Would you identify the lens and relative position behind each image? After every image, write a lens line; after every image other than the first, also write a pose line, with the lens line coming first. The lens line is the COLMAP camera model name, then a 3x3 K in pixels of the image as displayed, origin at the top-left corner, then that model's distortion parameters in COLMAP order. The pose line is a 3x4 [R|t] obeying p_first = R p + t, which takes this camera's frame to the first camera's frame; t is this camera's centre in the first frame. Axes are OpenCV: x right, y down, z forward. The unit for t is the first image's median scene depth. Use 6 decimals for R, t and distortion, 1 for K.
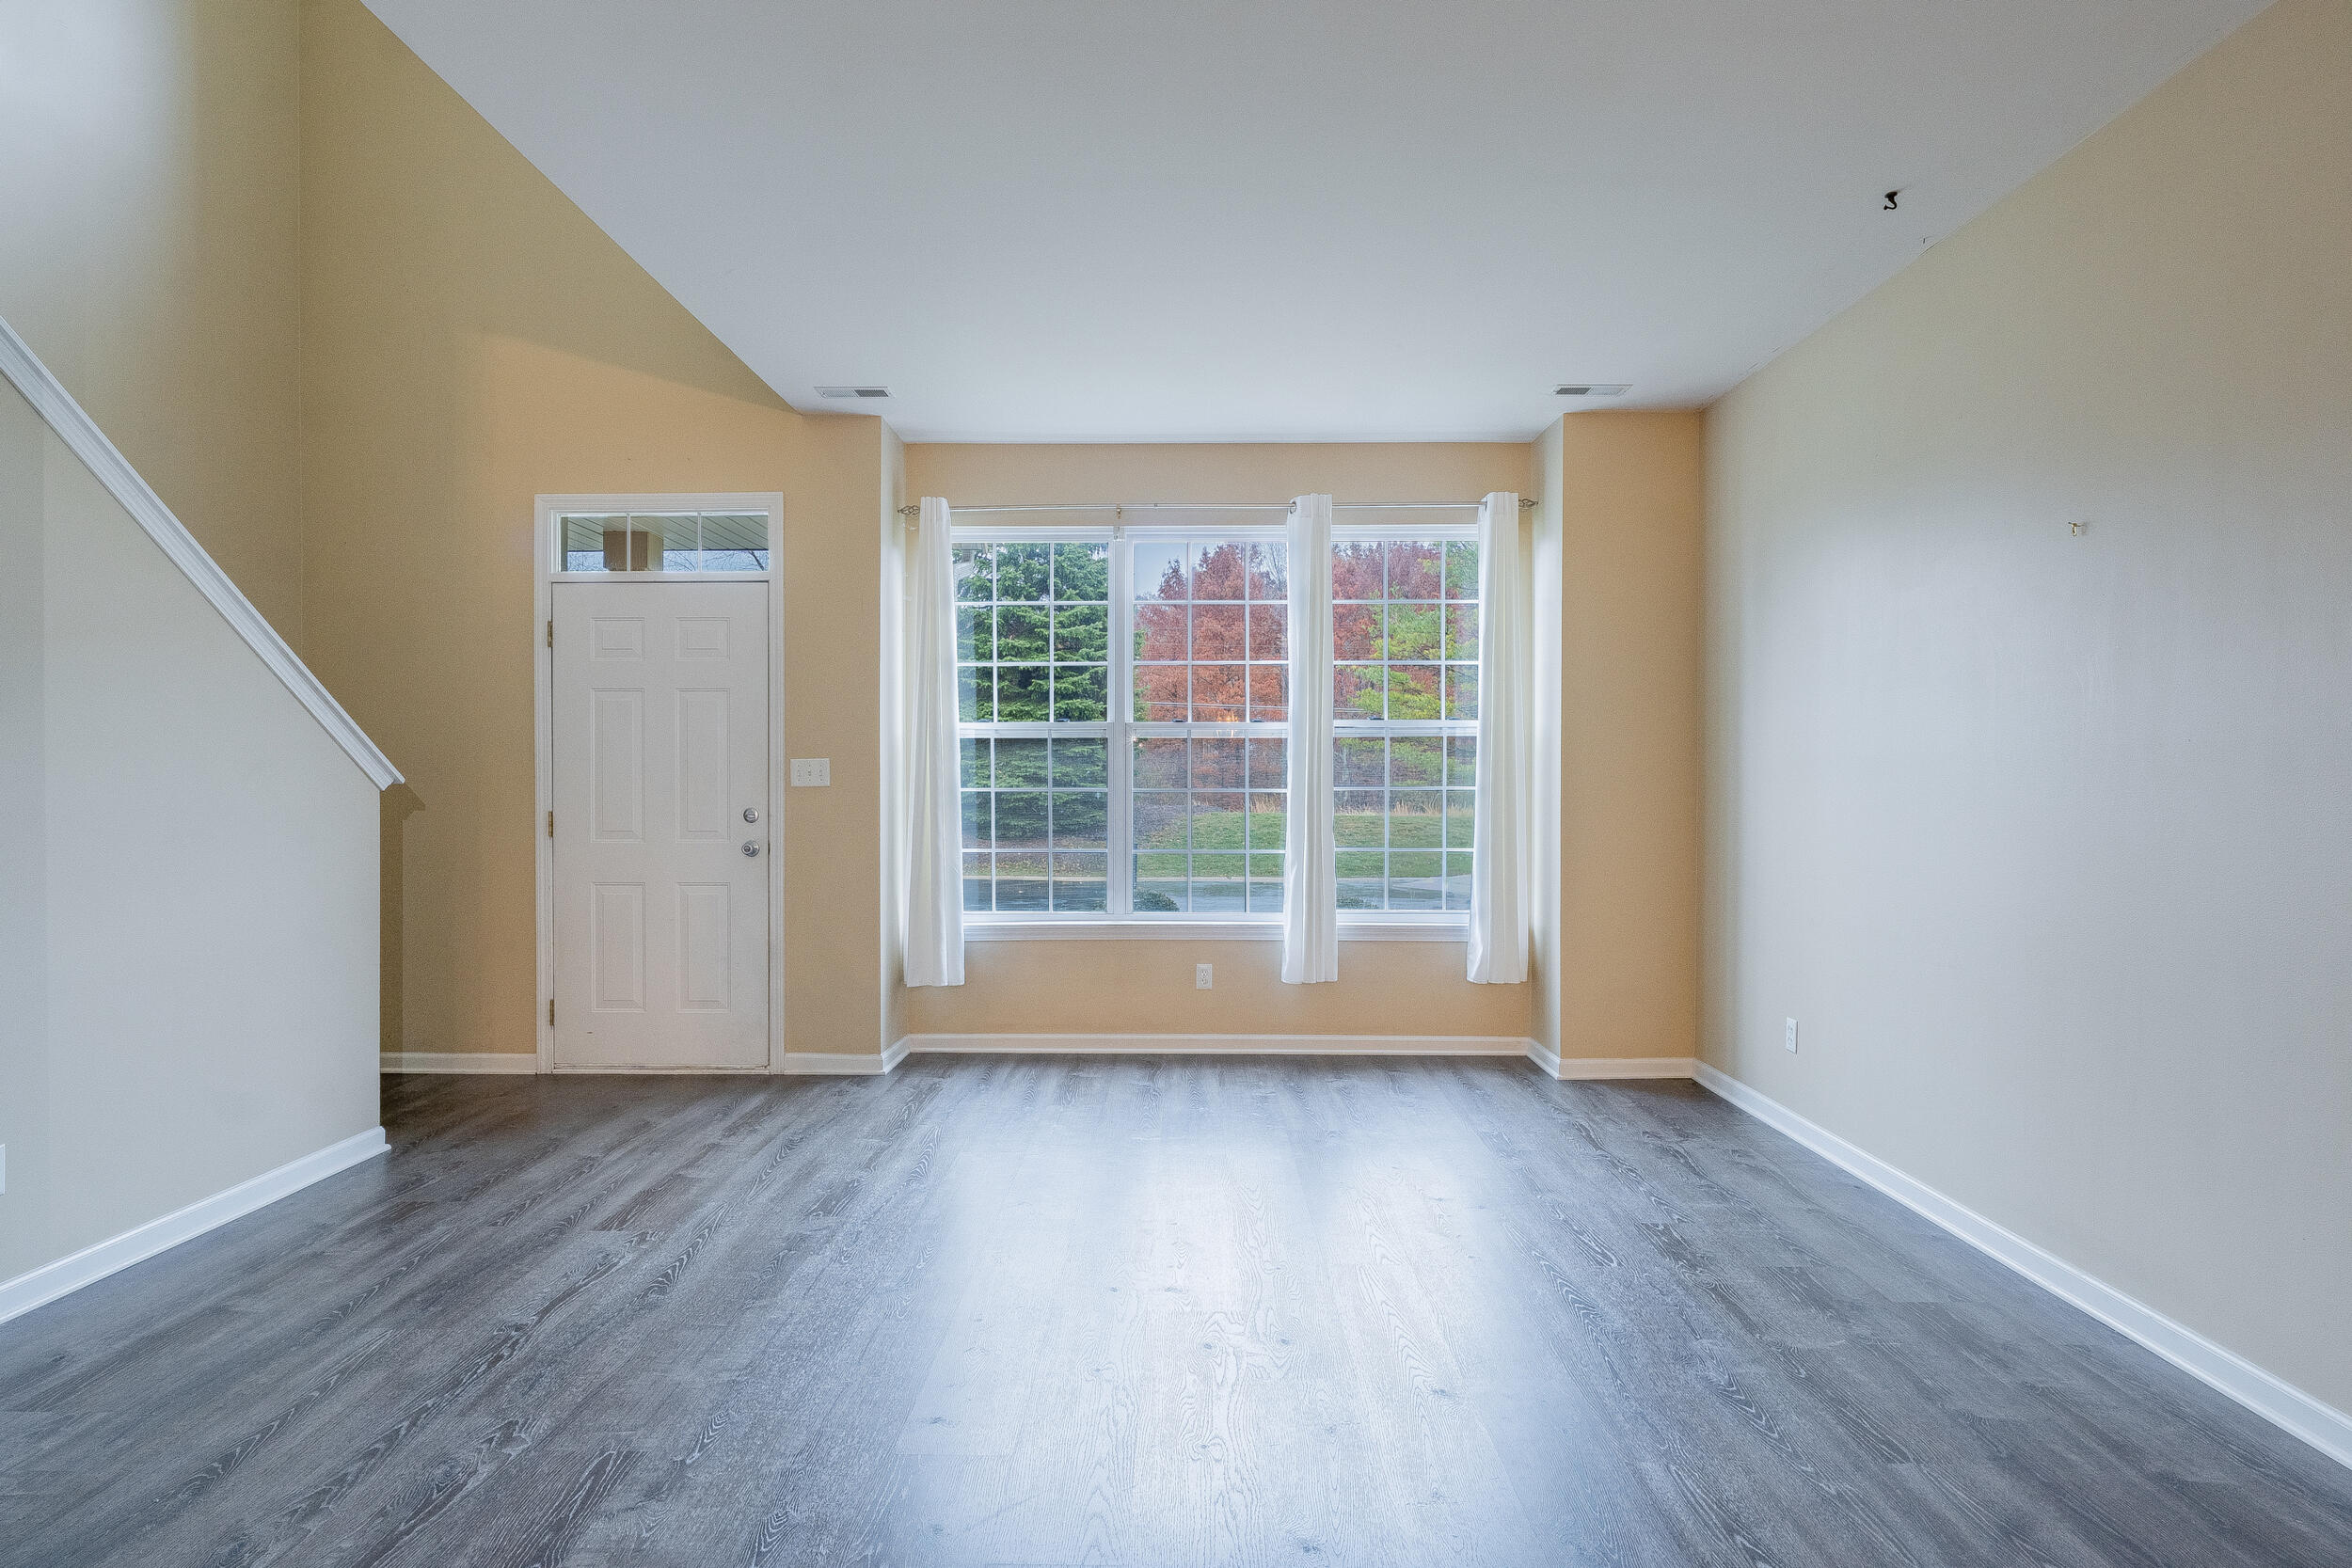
lens RADIAL K [[1250.0, 0, 1168.2], [0, 1250.0, 781.4], [0, 0, 1]] dist [-0.006344, 0.000825]
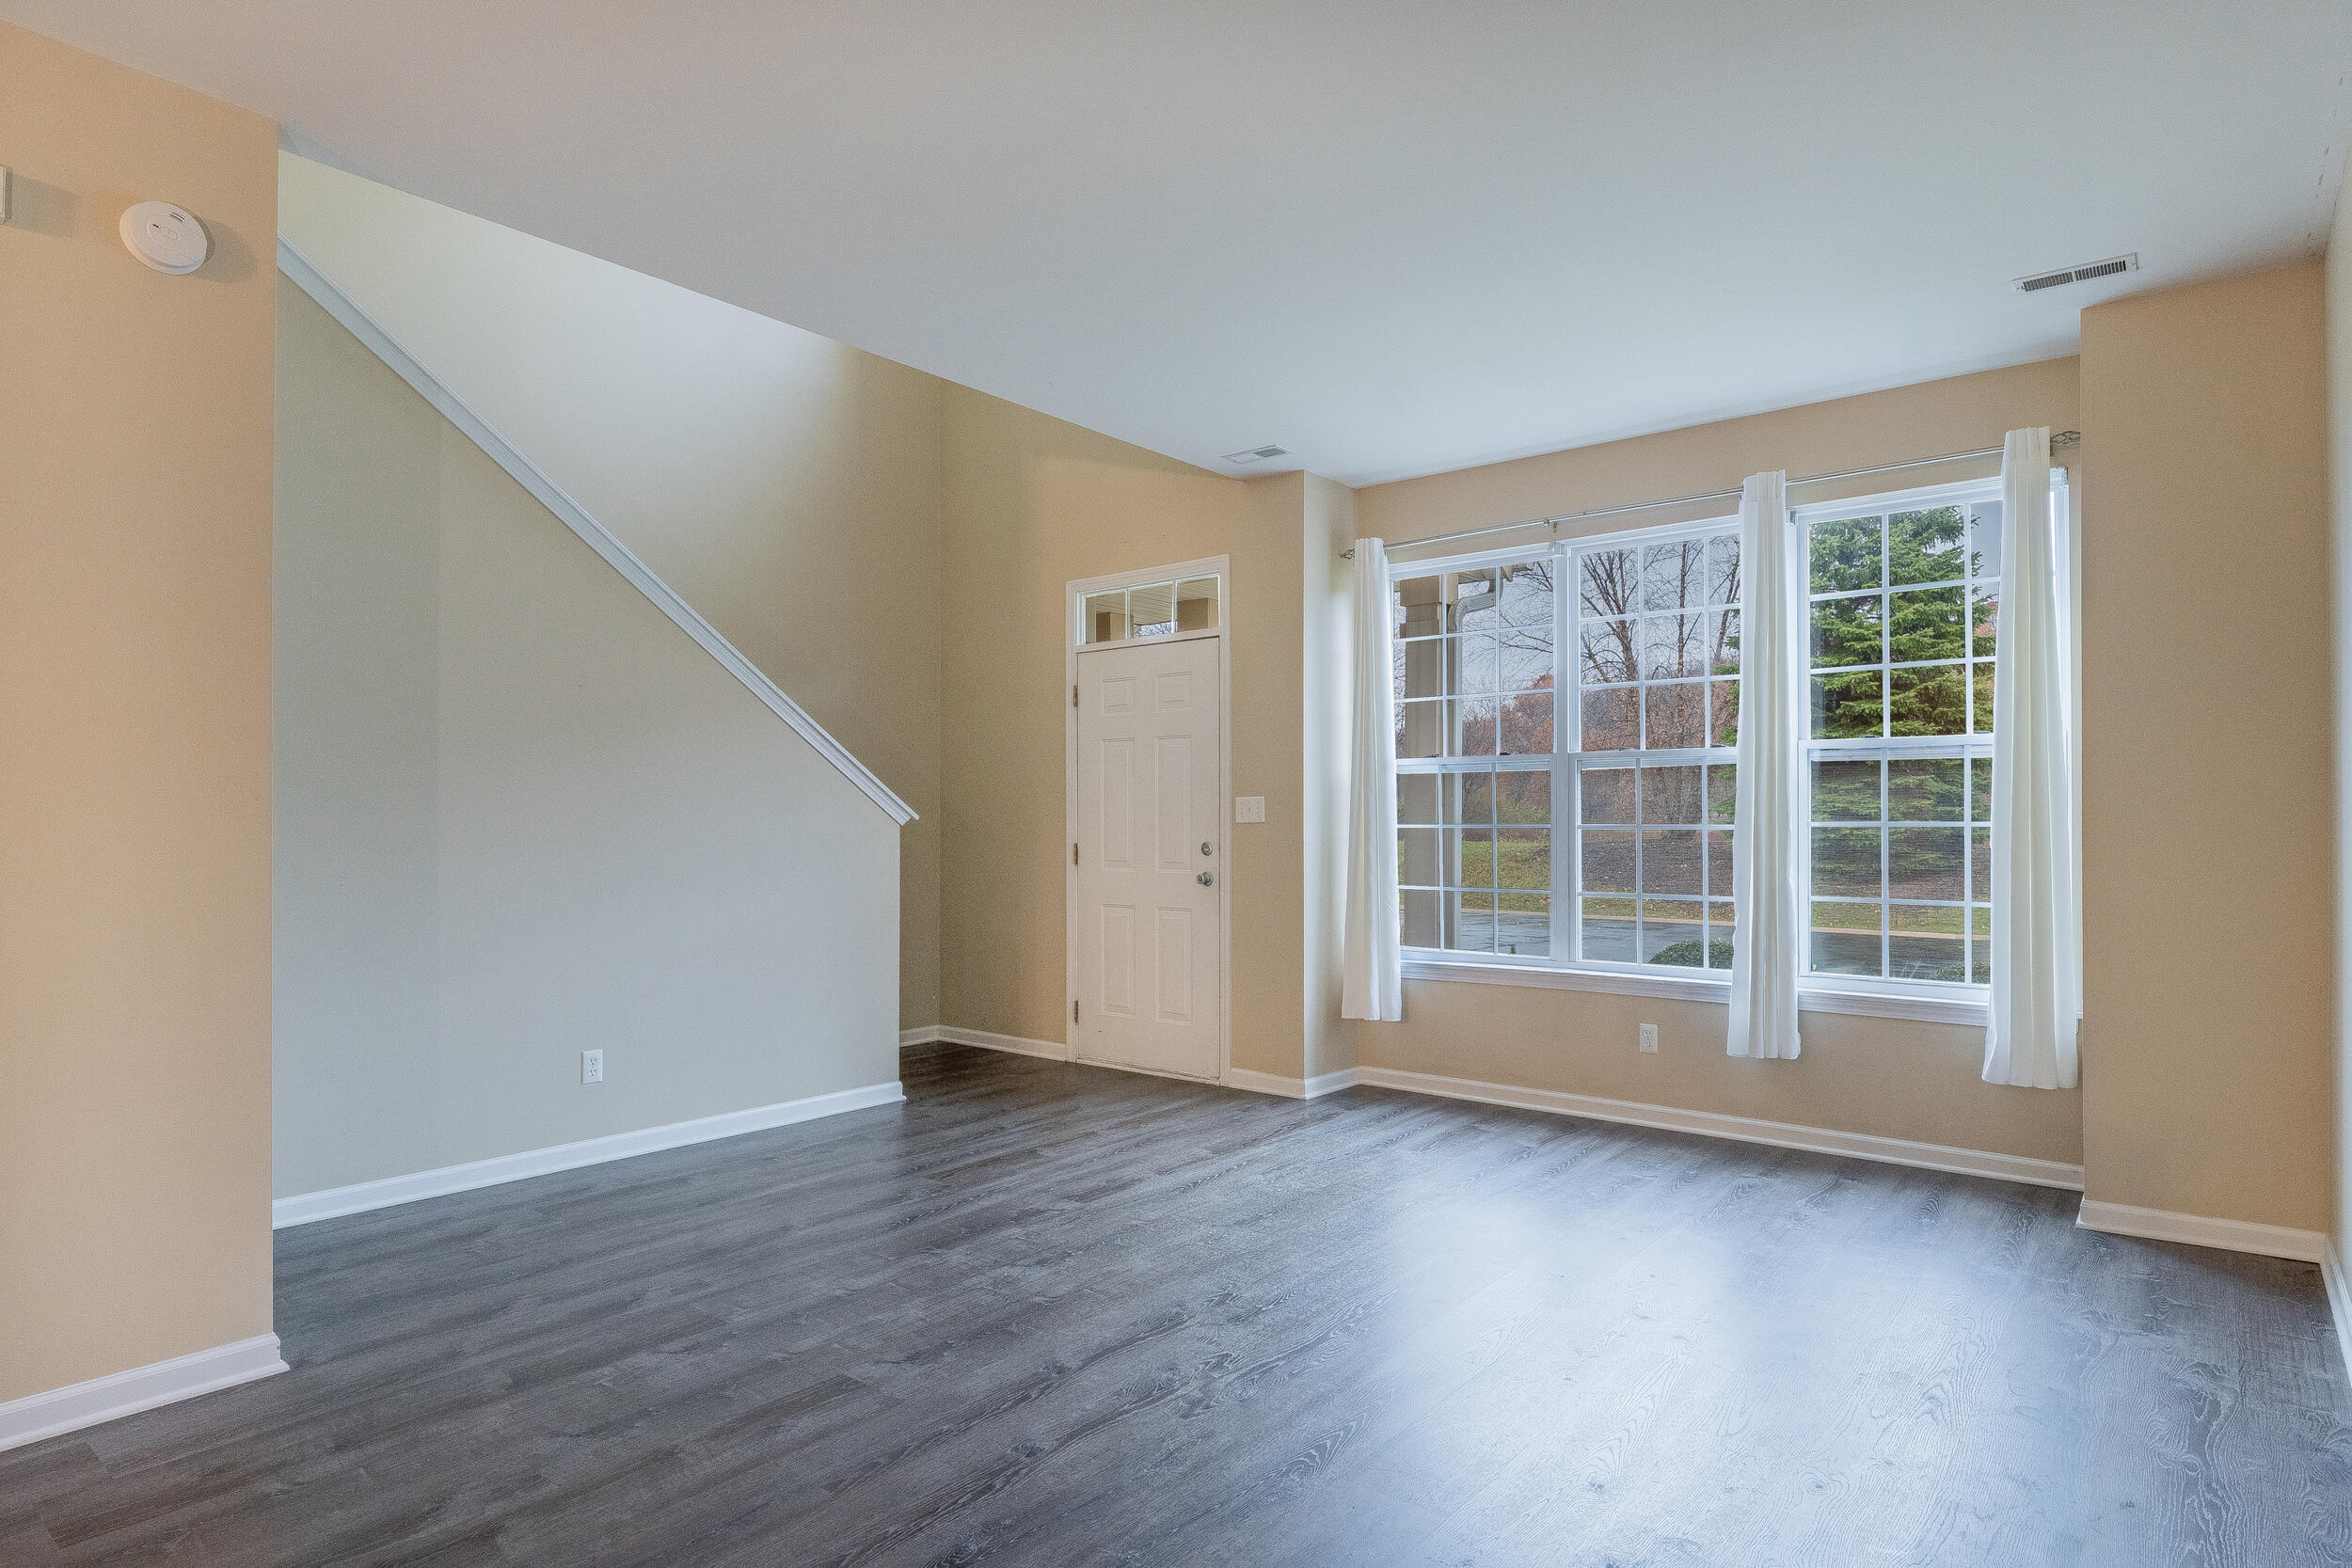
lens RADIAL K [[1250.0, 0, 1118.5], [0, 1250.0, 802.1], [0, 0, 1]] dist [-0.006344, 0.000825]
pose [[0.790453, -0.010218, -0.612438, 0.292853], [0.001835, 0.999896, -0.014315, 0.001575], [0.612520, 0.010192, 0.790389, 0.079812]]
